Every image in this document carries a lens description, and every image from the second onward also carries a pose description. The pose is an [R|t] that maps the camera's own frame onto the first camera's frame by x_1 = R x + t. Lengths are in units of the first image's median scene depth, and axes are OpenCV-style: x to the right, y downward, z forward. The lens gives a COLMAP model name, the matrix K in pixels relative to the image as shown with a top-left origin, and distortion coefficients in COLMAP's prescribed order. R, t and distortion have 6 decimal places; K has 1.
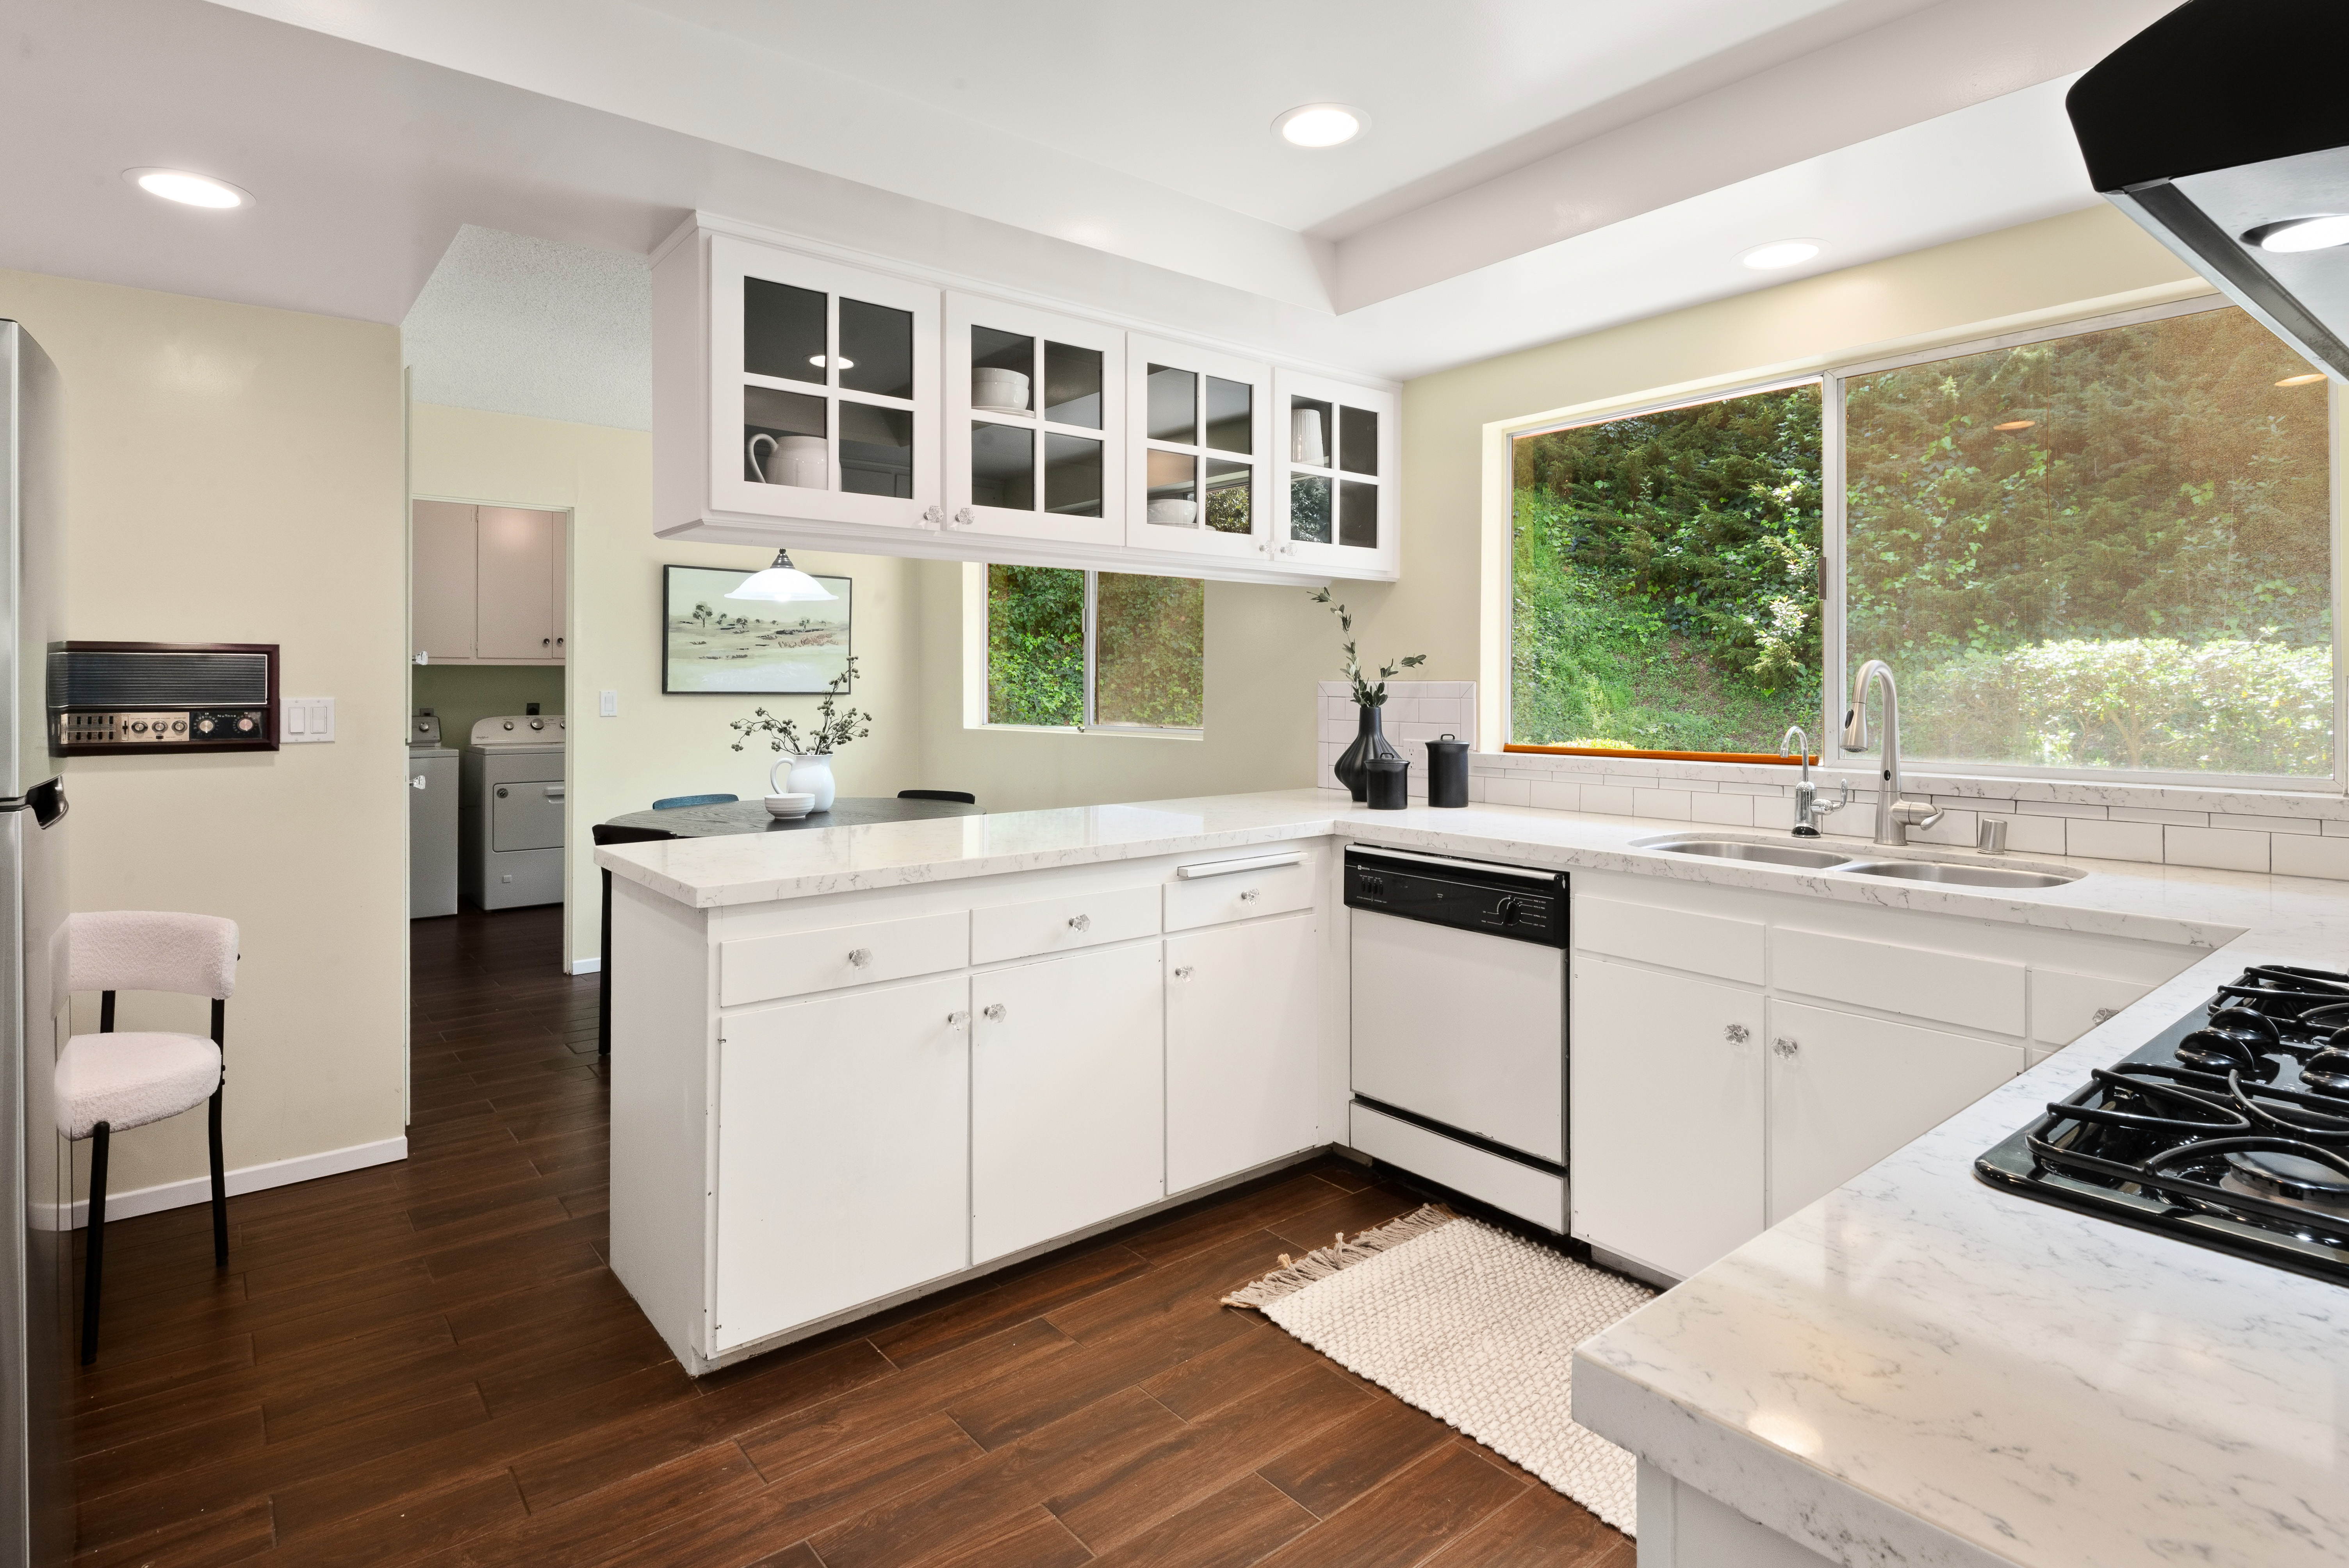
lens RADIAL K [[1207.5, 0, 1157.3], [0, 1207.5, 699.7], [0, 0, 1]] dist [0.003268, -0.000192]
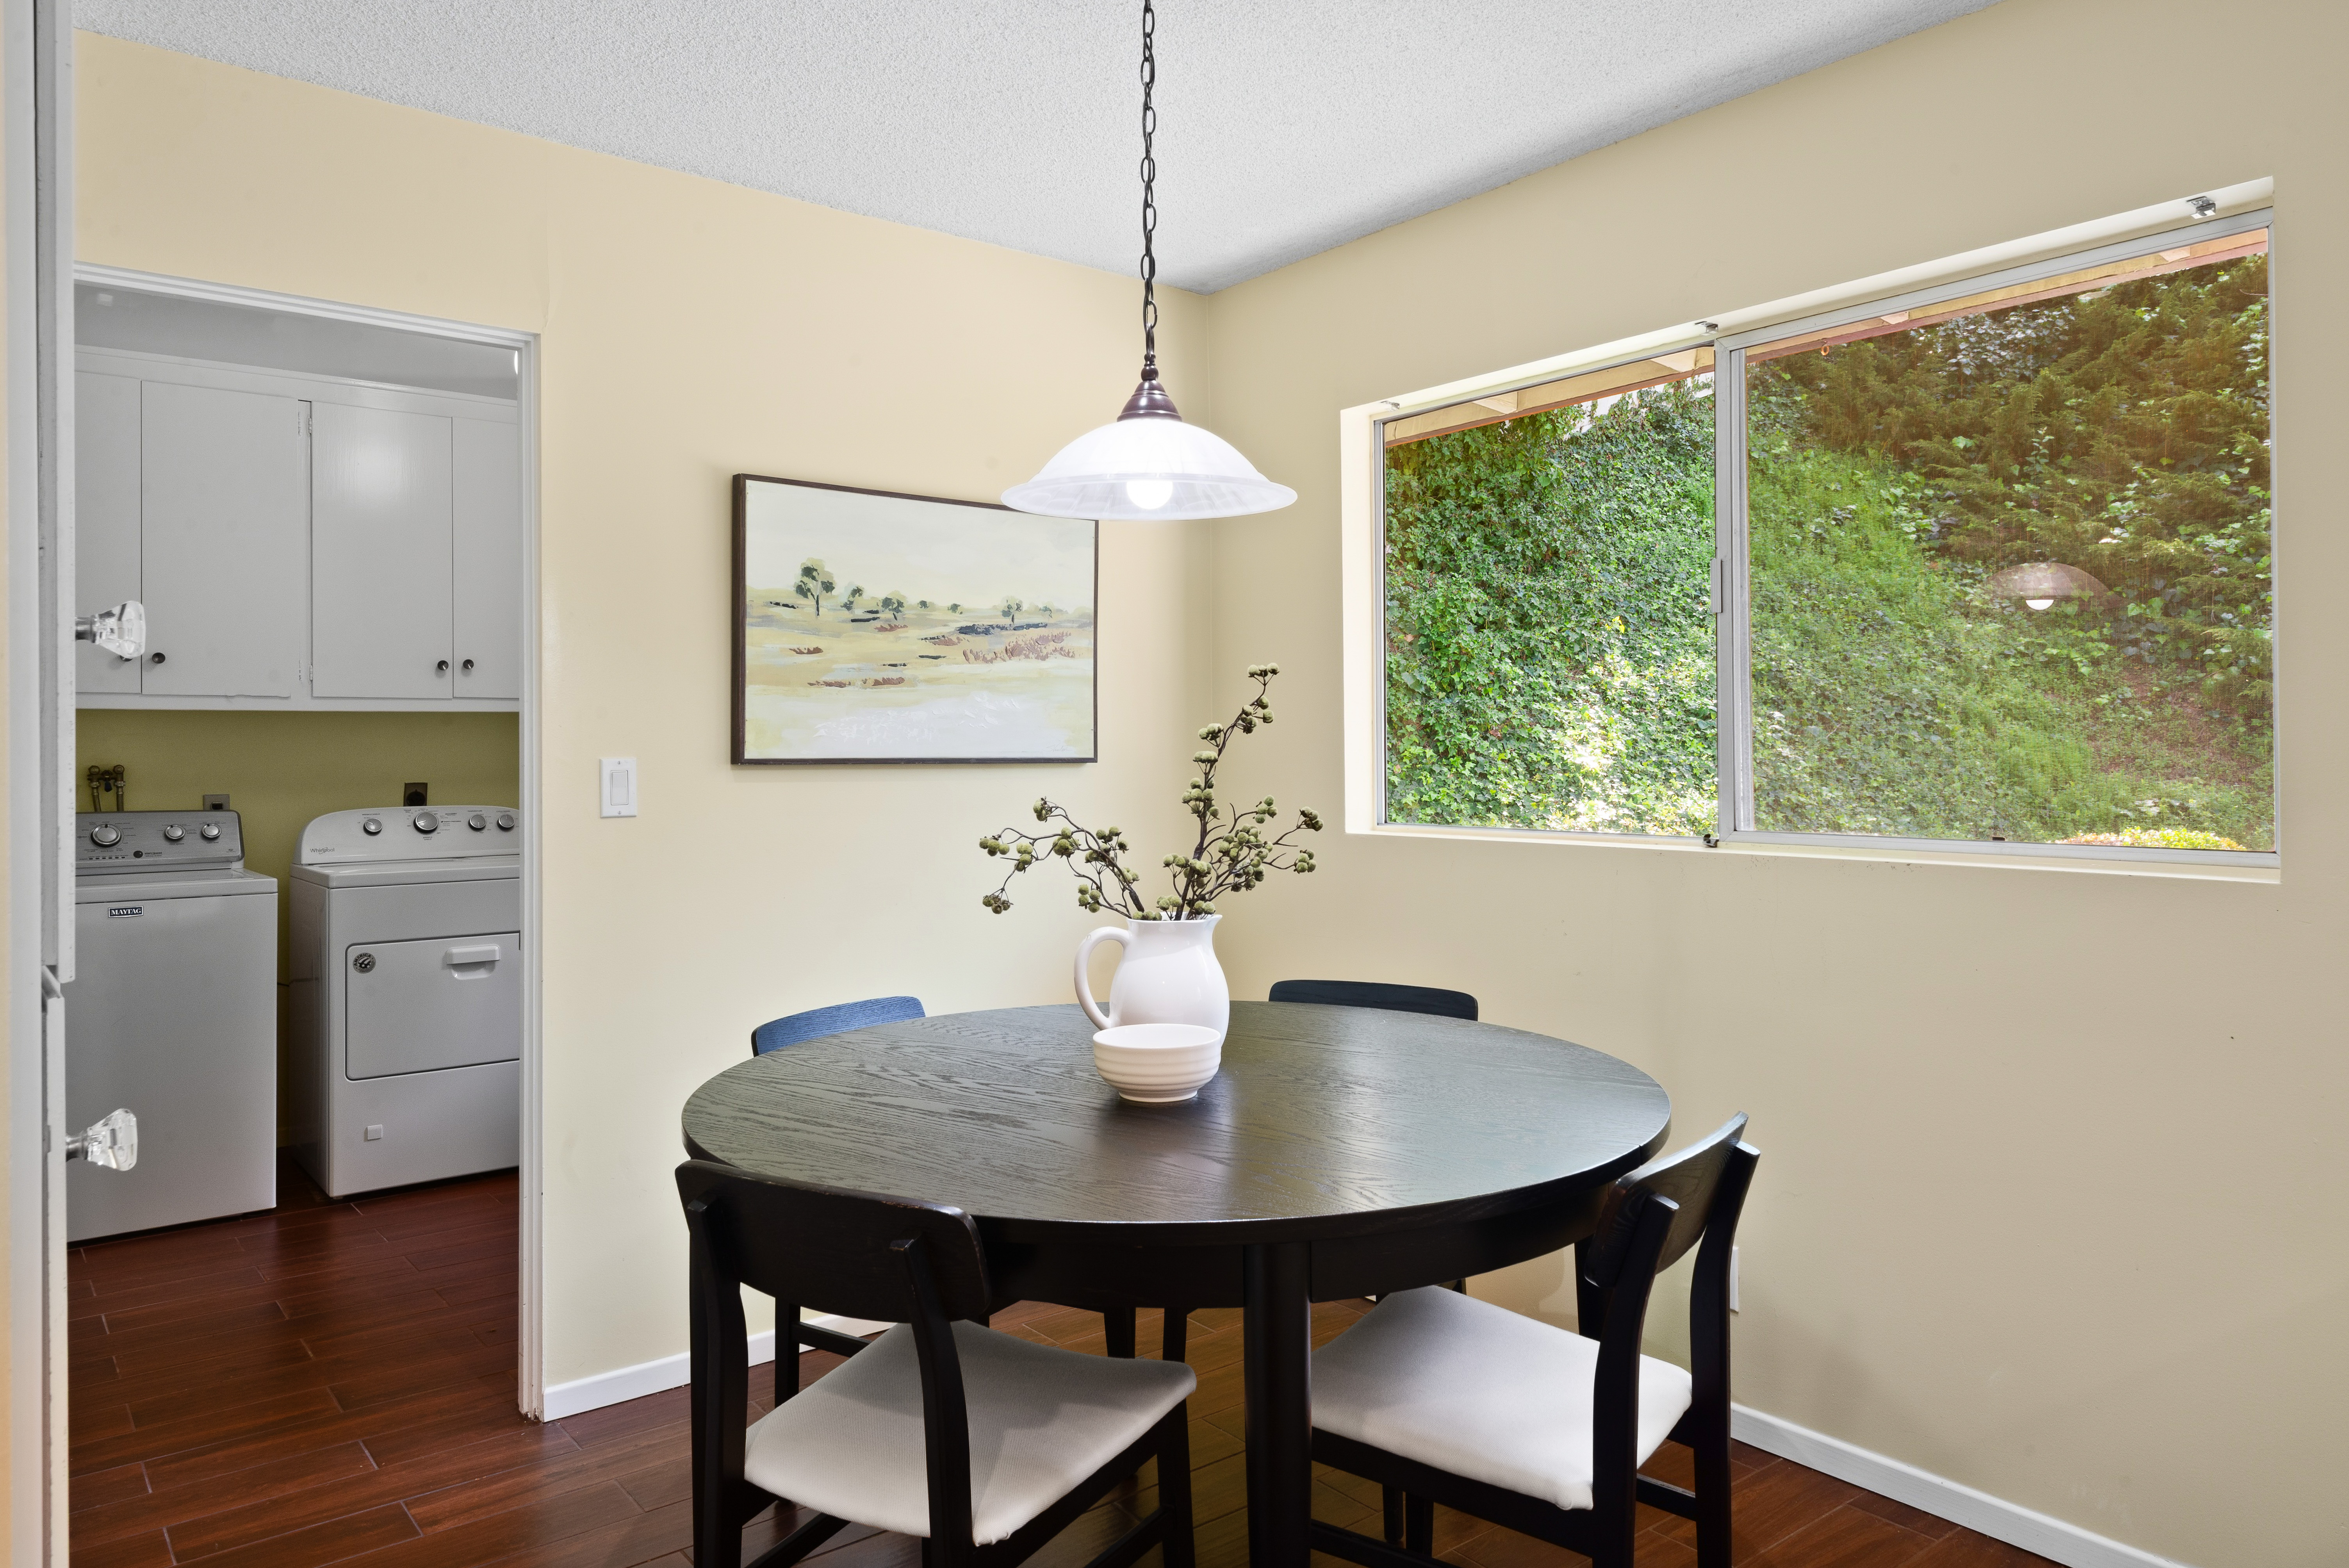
lens RADIAL K [[1582.3, 0, 1169.5], [0, 1582.3, 765.6], [0, 0, 1]] dist [0.011117, -0.002131]
pose [[0.999903, -0.006532, -0.012262, -0.178121], [0.006528, 0.999979, -0.000338, -0.002431], [0.012264, 0.000258, 0.999925, 0.309505]]
